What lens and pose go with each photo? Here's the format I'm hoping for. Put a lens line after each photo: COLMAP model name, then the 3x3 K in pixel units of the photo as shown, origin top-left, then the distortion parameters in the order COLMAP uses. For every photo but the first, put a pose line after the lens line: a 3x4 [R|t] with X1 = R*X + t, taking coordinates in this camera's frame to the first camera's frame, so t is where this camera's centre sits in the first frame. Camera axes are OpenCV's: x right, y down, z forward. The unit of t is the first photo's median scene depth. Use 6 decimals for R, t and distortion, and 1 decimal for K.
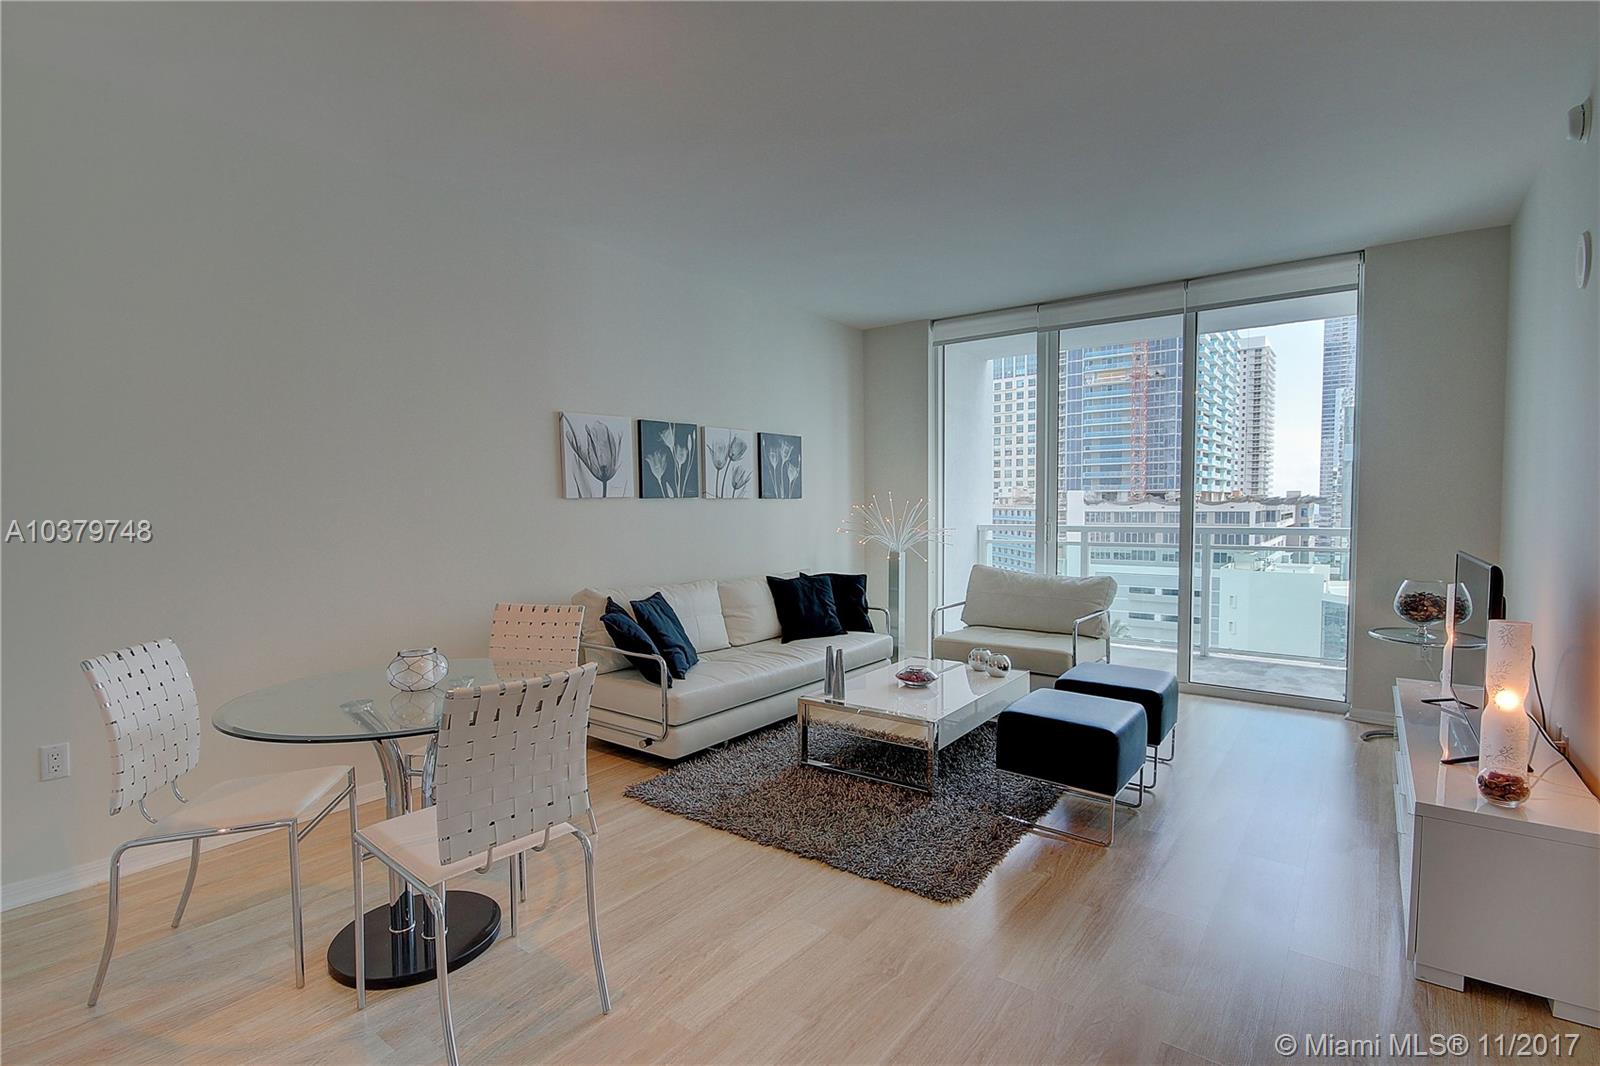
lens RADIAL K [[749.1, 0, 795.7], [0, 749.1, 544.6], [0, 0, 1]] dist [0.015103, -0.009237]
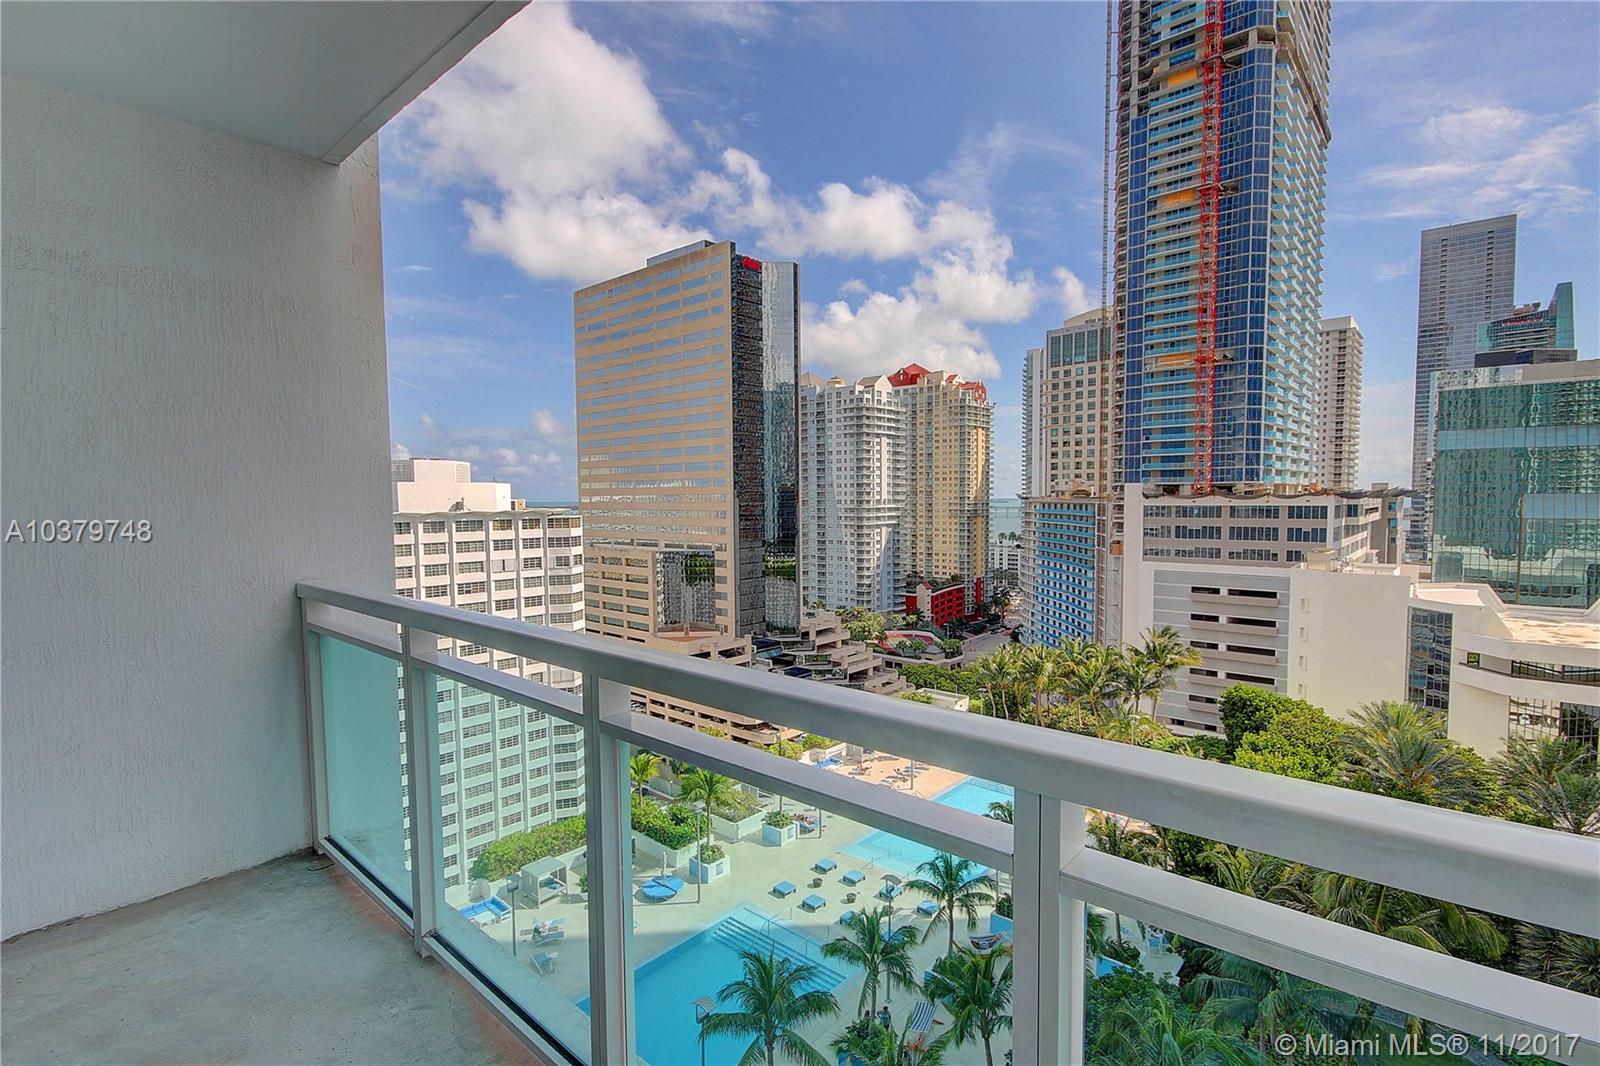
lens RADIAL K [[749.1, 0, 811.6], [0, 749.1, 539.2], [0, 0, 1]] dist [0.015103, -0.009237]
pose [[0.997690, 0.003306, -0.067853, 0.770979], [-0.003162, 0.999993, 0.002227, -0.076263], [0.067860, -0.002007, 0.997693, 0.867446]]
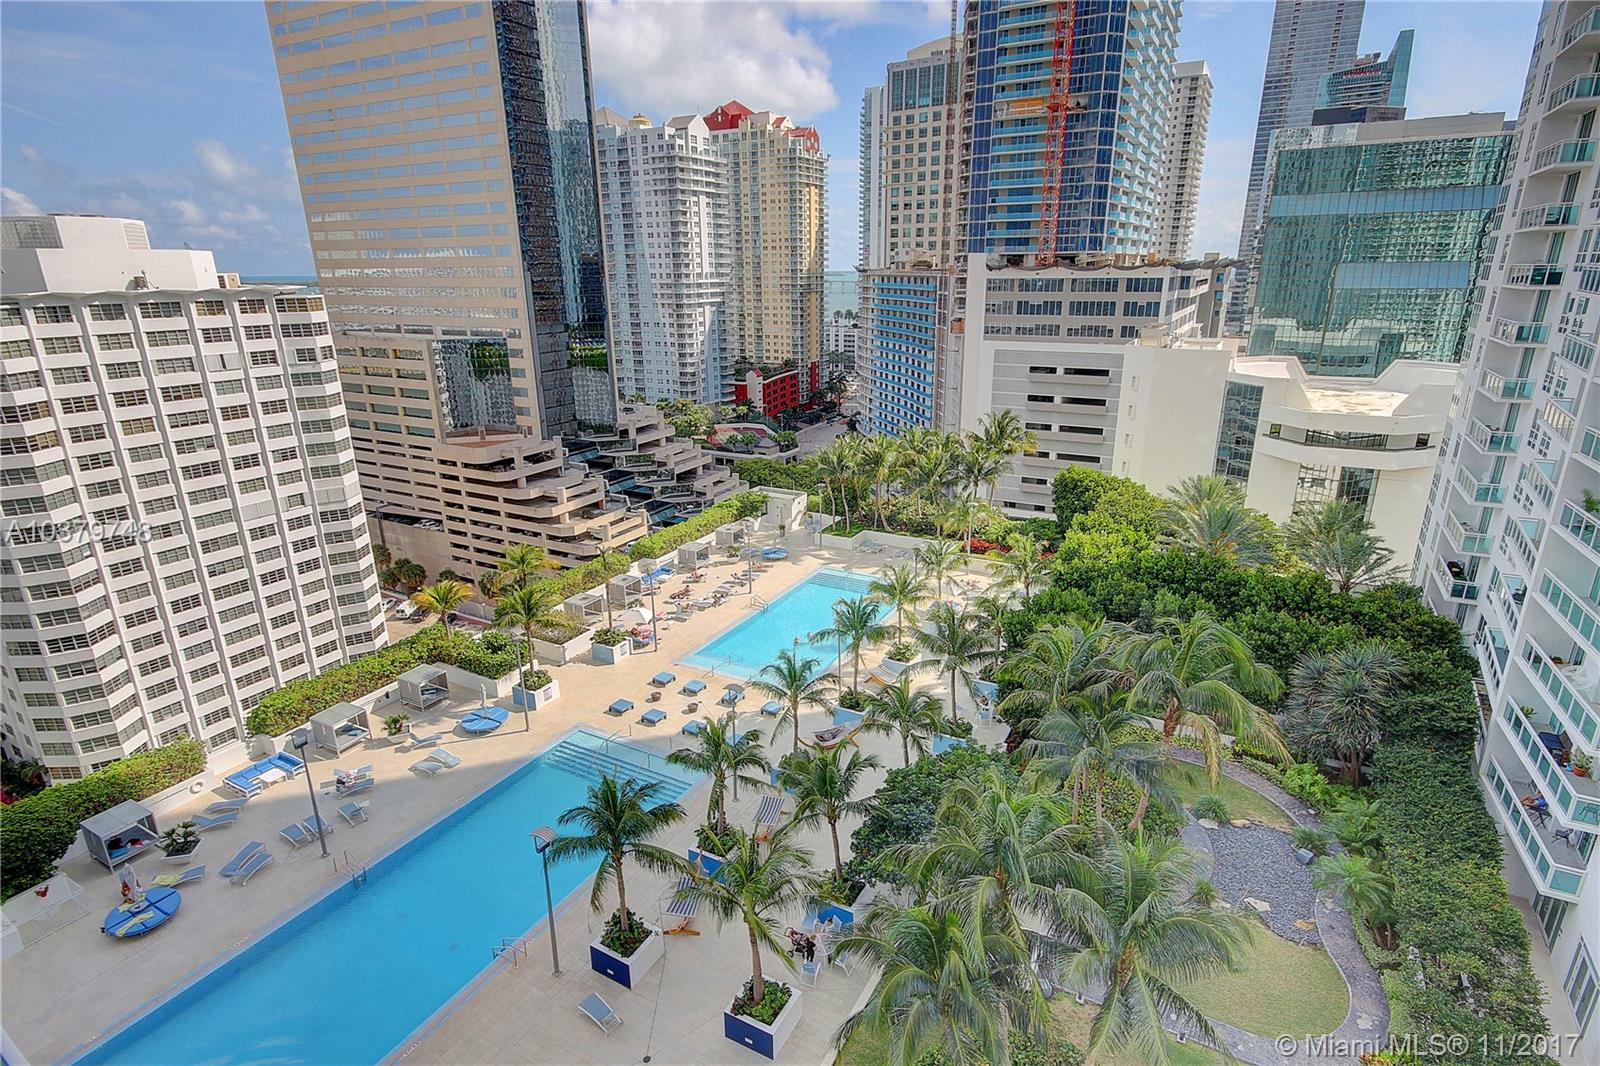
lens RADIAL K [[815.7, 0, 803.3], [0, 815.7, 536.4], [0, 0, 1]] dist [0.010770, -0.000265]
pose [[0.989896, -0.047433, 0.133626, 0.749775], [0.011244, 0.965680, 0.259490, -0.092139], [-0.141348, -0.255366, 0.956456, 1.128719]]
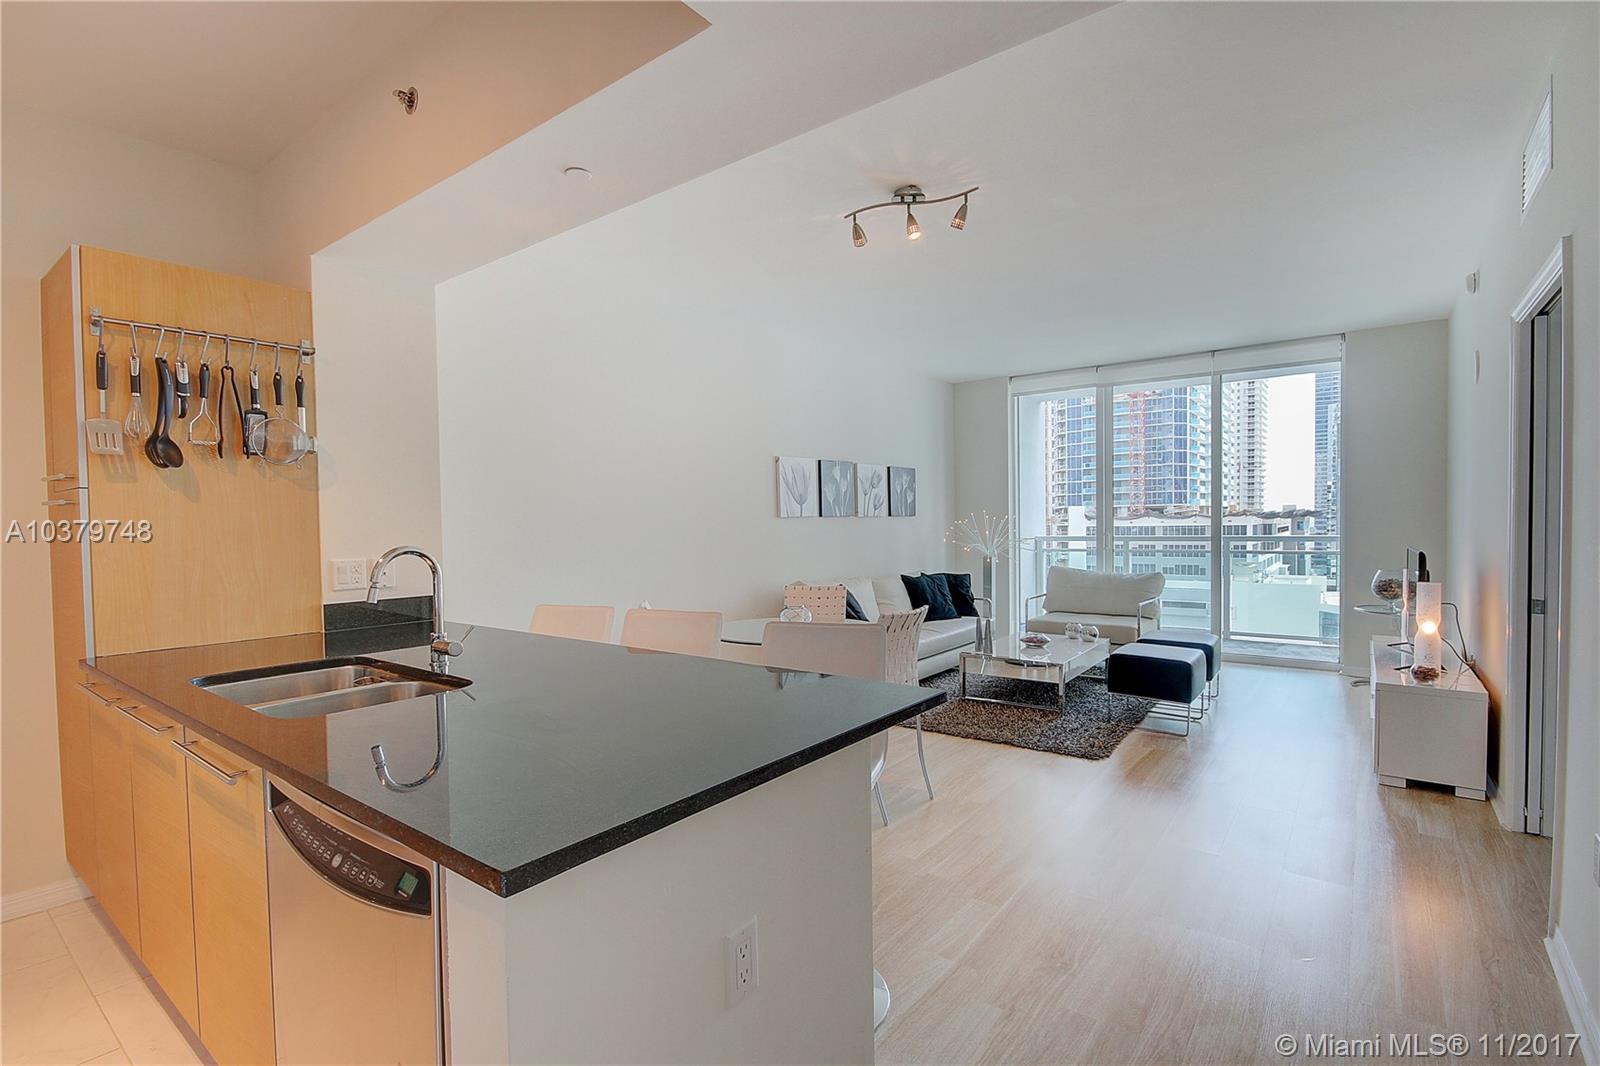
lens RADIAL K [[749.1, 0, 798.0], [0, 749.1, 544.9], [0, 0, 1]] dist [0.015103, -0.009237]
pose [[0.999936, -0.009859, 0.005467, -0.228917], [0.009989, 0.999656, -0.024239, 0.019668], [-0.005227, 0.024293, 0.999691, -0.326418]]
